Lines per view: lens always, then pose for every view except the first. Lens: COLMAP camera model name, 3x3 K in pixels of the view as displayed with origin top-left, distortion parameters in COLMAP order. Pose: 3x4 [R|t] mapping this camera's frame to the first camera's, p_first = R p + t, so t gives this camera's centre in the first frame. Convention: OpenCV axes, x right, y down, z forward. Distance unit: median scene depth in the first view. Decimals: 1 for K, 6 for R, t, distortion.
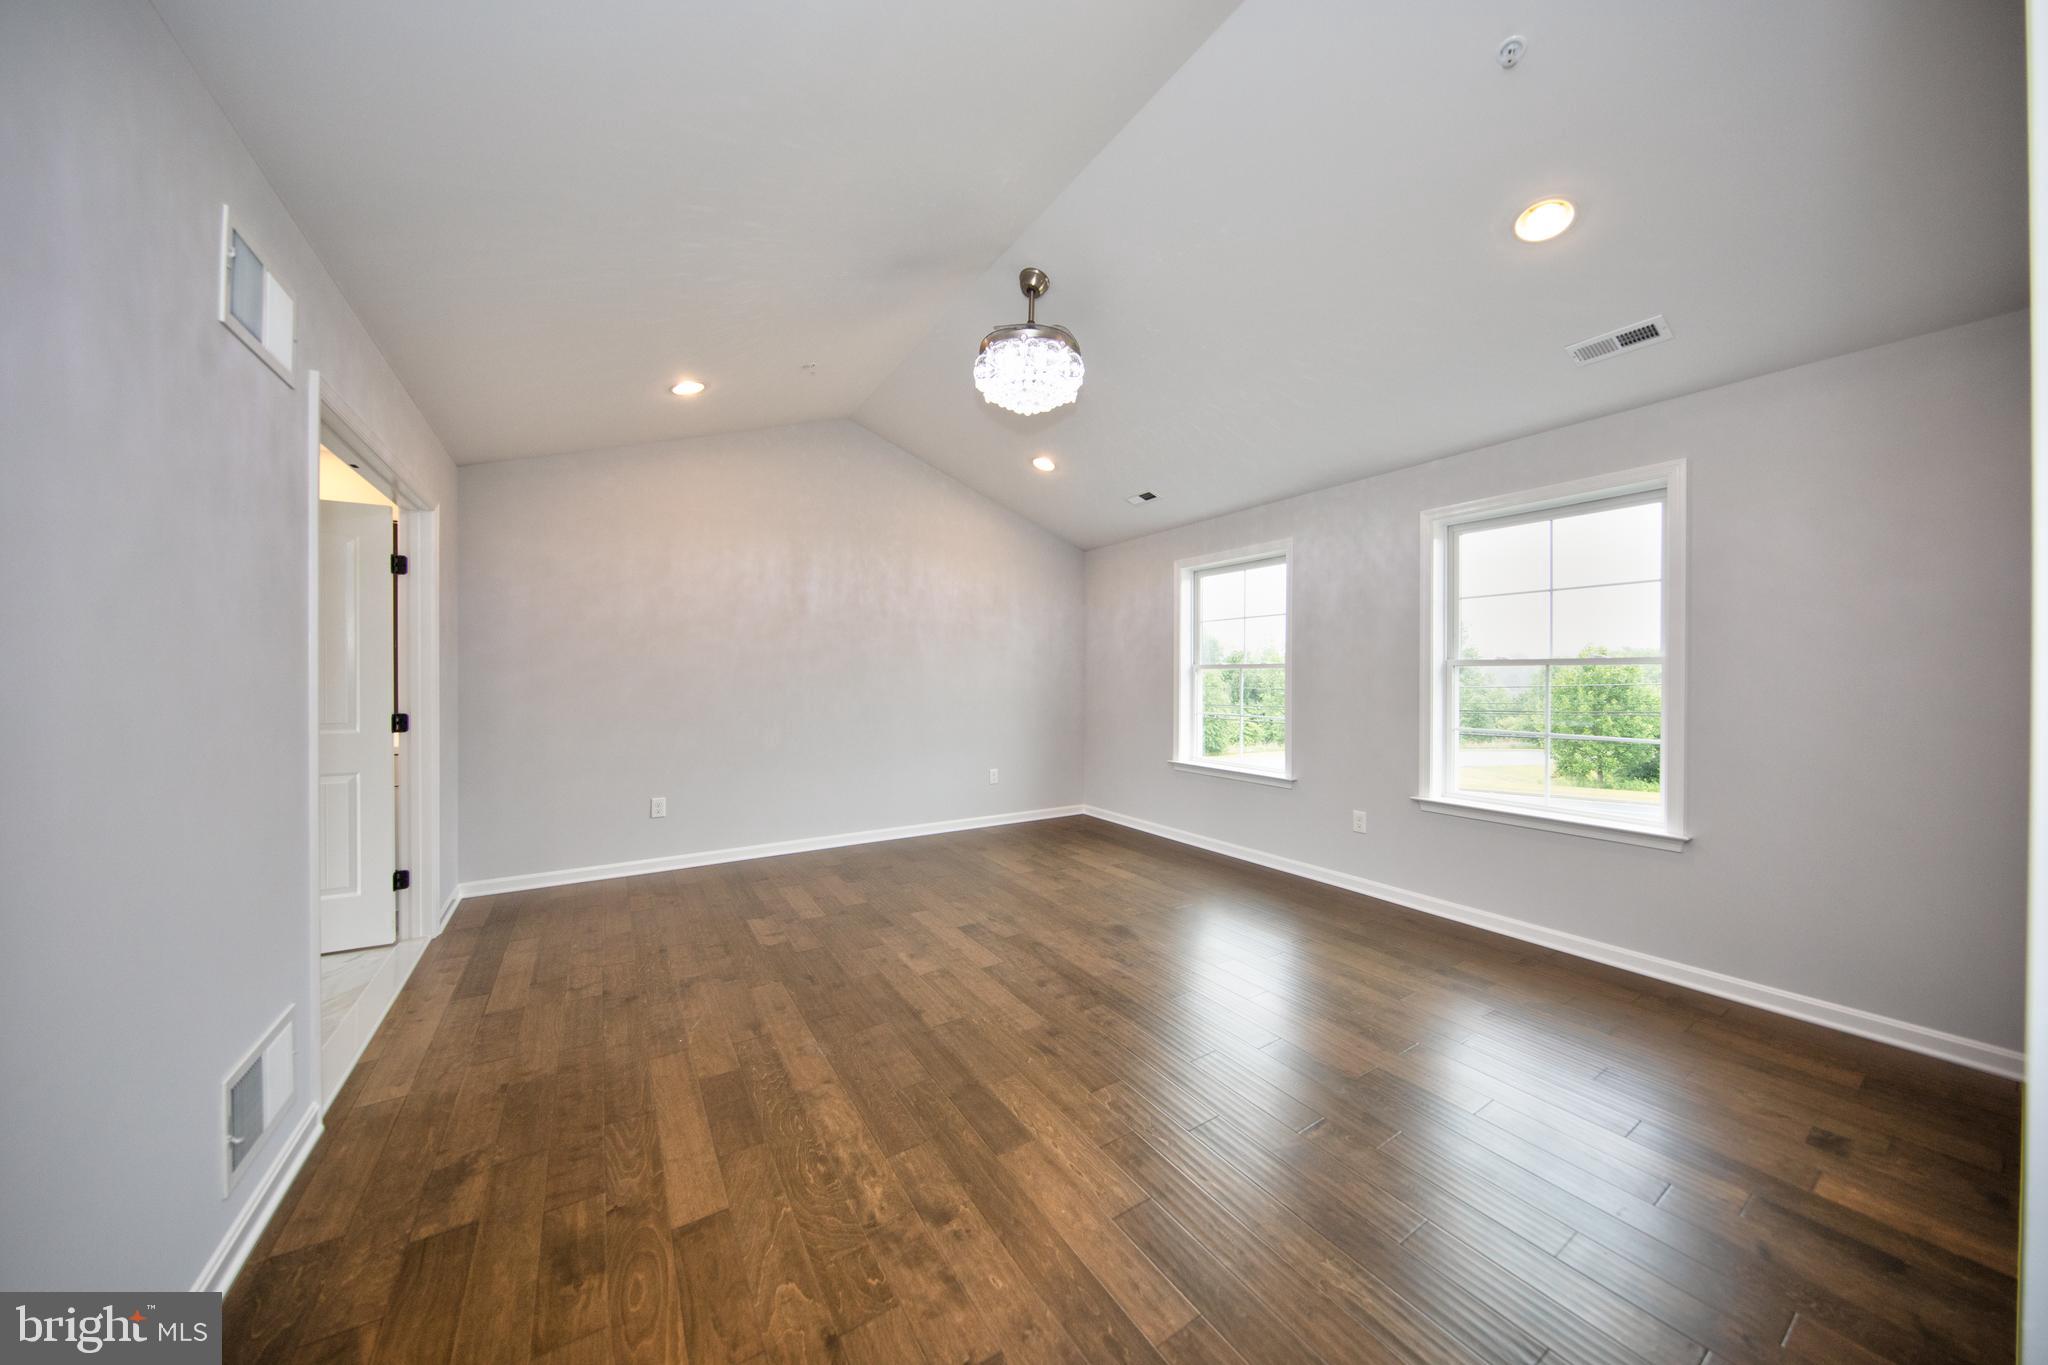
lens RADIAL K [[705.2, 0, 1024.0], [0, 705.2, 682.5], [0, 0, 1]] dist [0.013470, 0.000013]
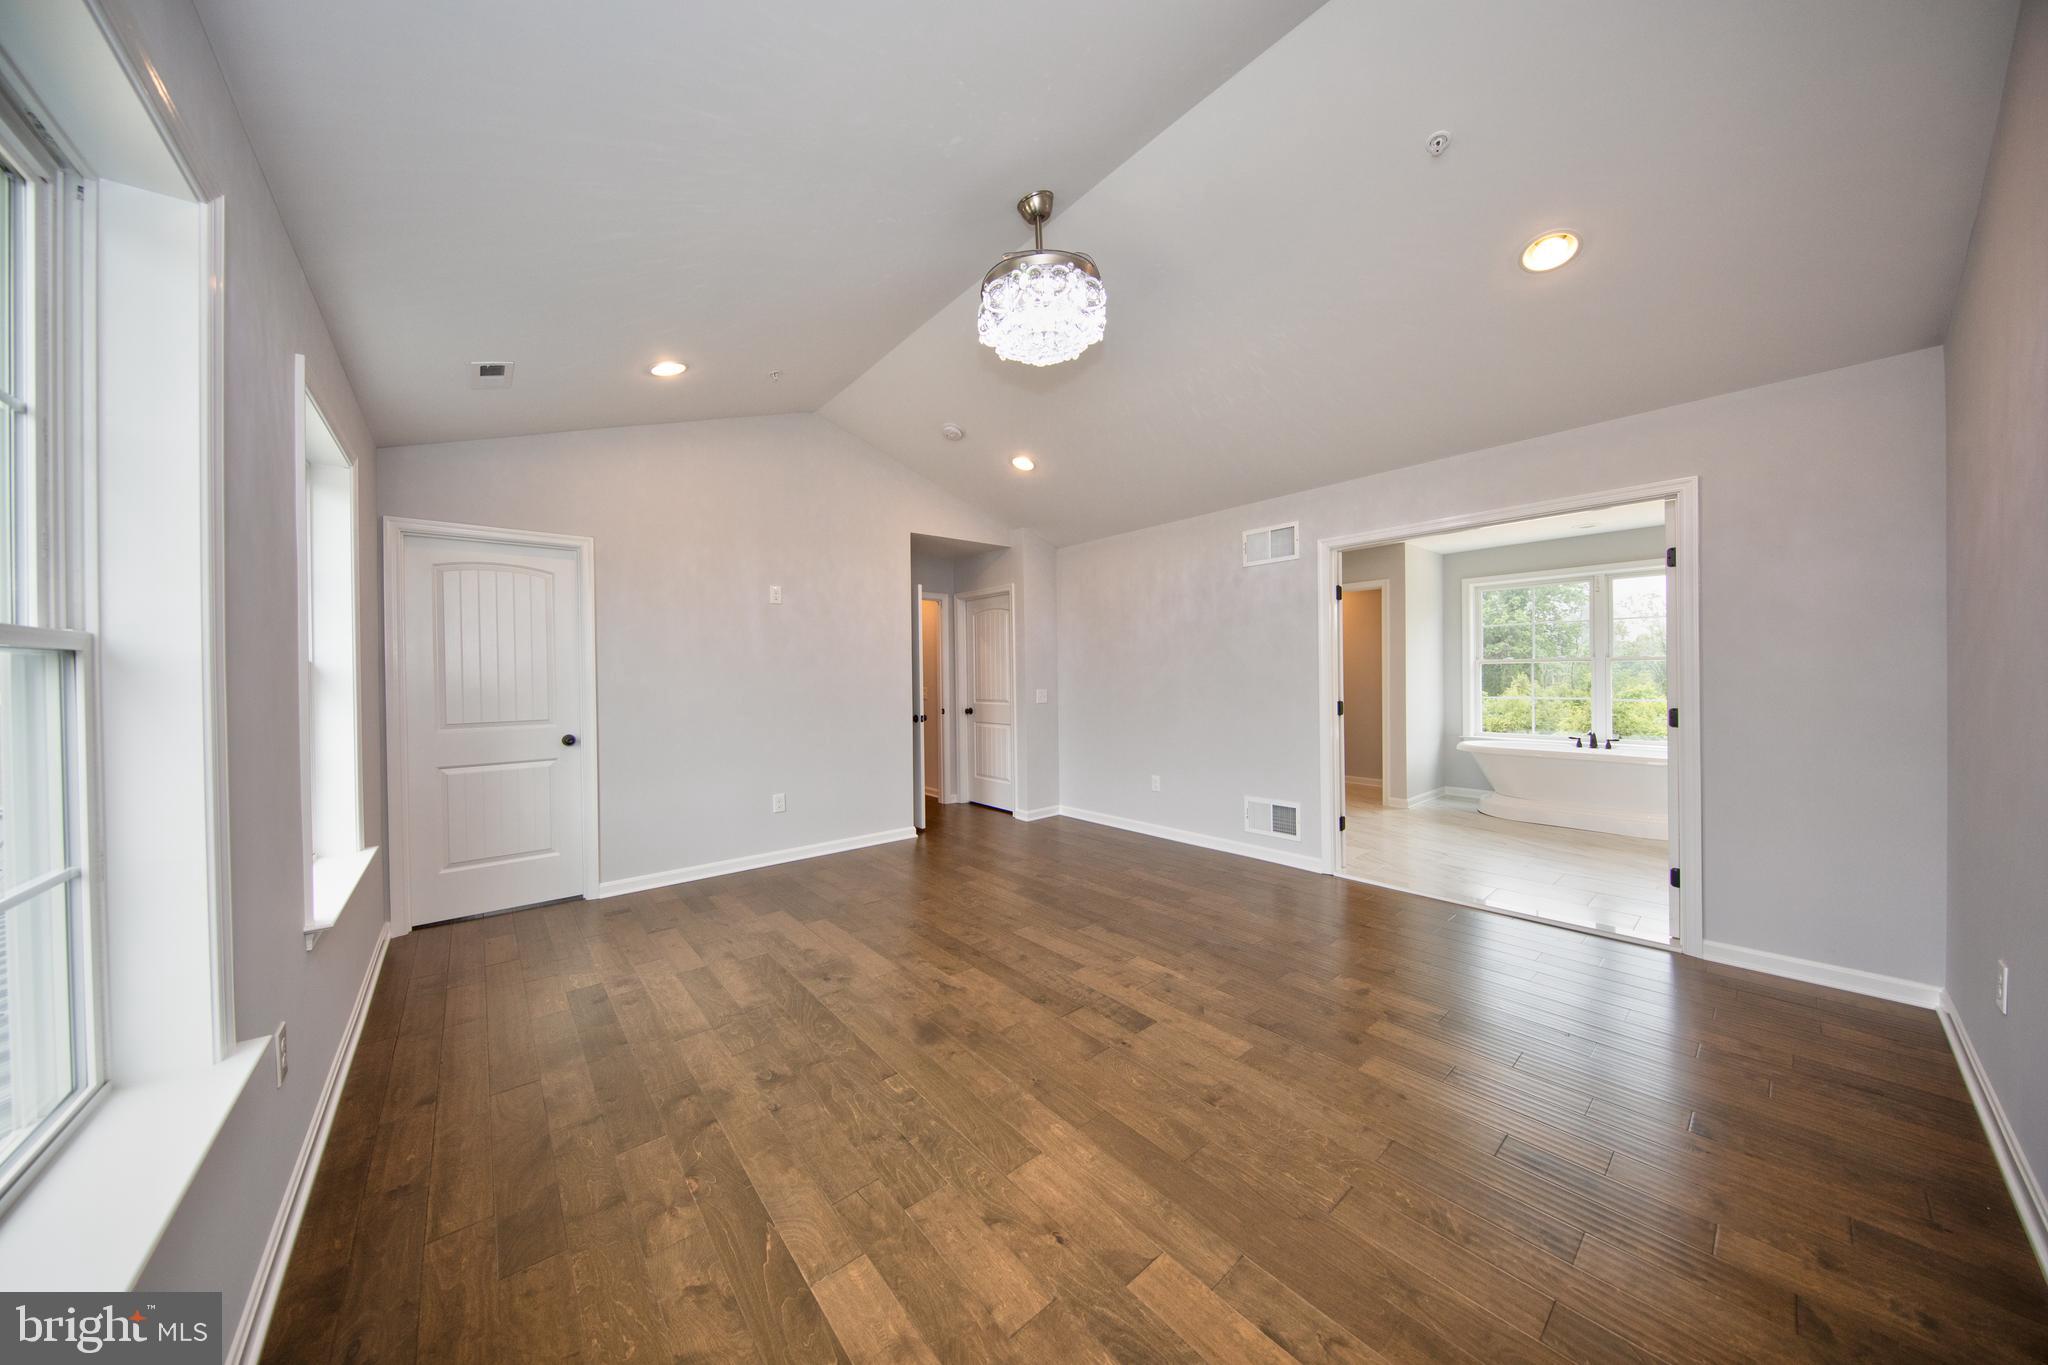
lens RADIAL K [[652.8, 0, 1013.6], [0, 652.8, 682.9], [0, 0, 1]] dist [0.009200, -0.000047]
pose [[-0.993123, 0.012806, -0.116375, 0.135701], [0.010820, 0.999785, 0.017683, -0.015496], [0.116577, 0.016303, -0.993048, 1.781030]]
